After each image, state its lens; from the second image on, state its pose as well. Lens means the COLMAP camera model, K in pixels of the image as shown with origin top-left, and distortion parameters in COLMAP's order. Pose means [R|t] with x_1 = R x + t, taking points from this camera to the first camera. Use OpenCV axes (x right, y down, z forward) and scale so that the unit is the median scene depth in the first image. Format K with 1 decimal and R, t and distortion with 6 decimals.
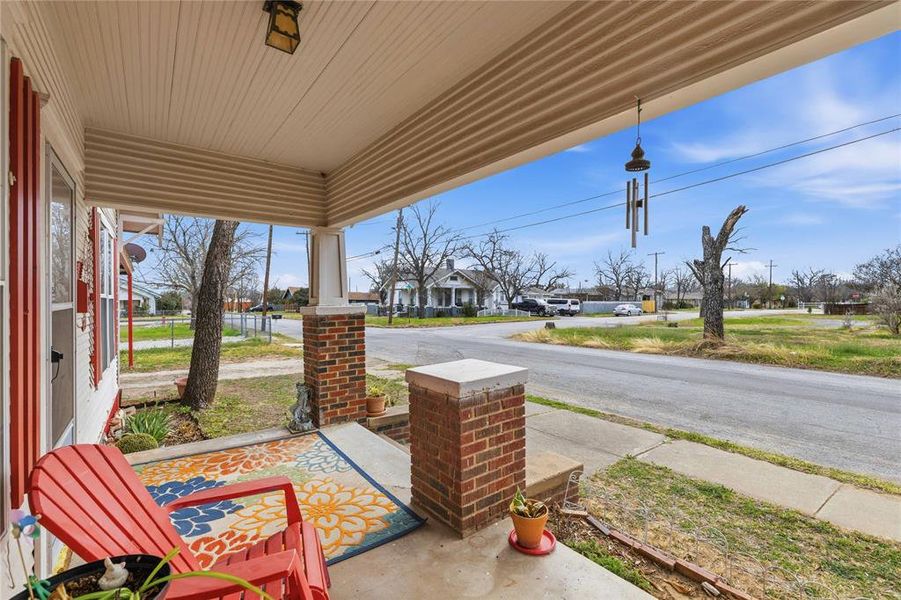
lens RADIAL K [[398.0, 0, 449.4], [0, 398.0, 303.4], [0, 0, 1]] dist [-0.002485, 0.001682]
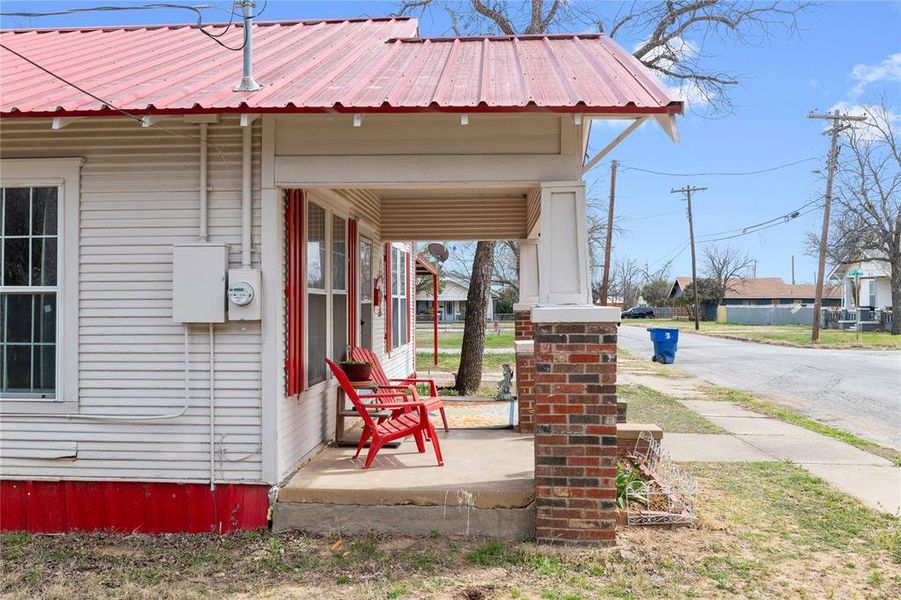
lens RADIAL K [[741.0, 0, 449.9], [0, 741.0, 299.5], [0, 0, 1]] dist [0.000330, -0.000222]
pose [[0.755376, -0.004905, -0.655273, 0.976514], [-0.000882, 0.999963, -0.008503, 0.014151], [0.655291, 0.007001, 0.755344, -0.847059]]
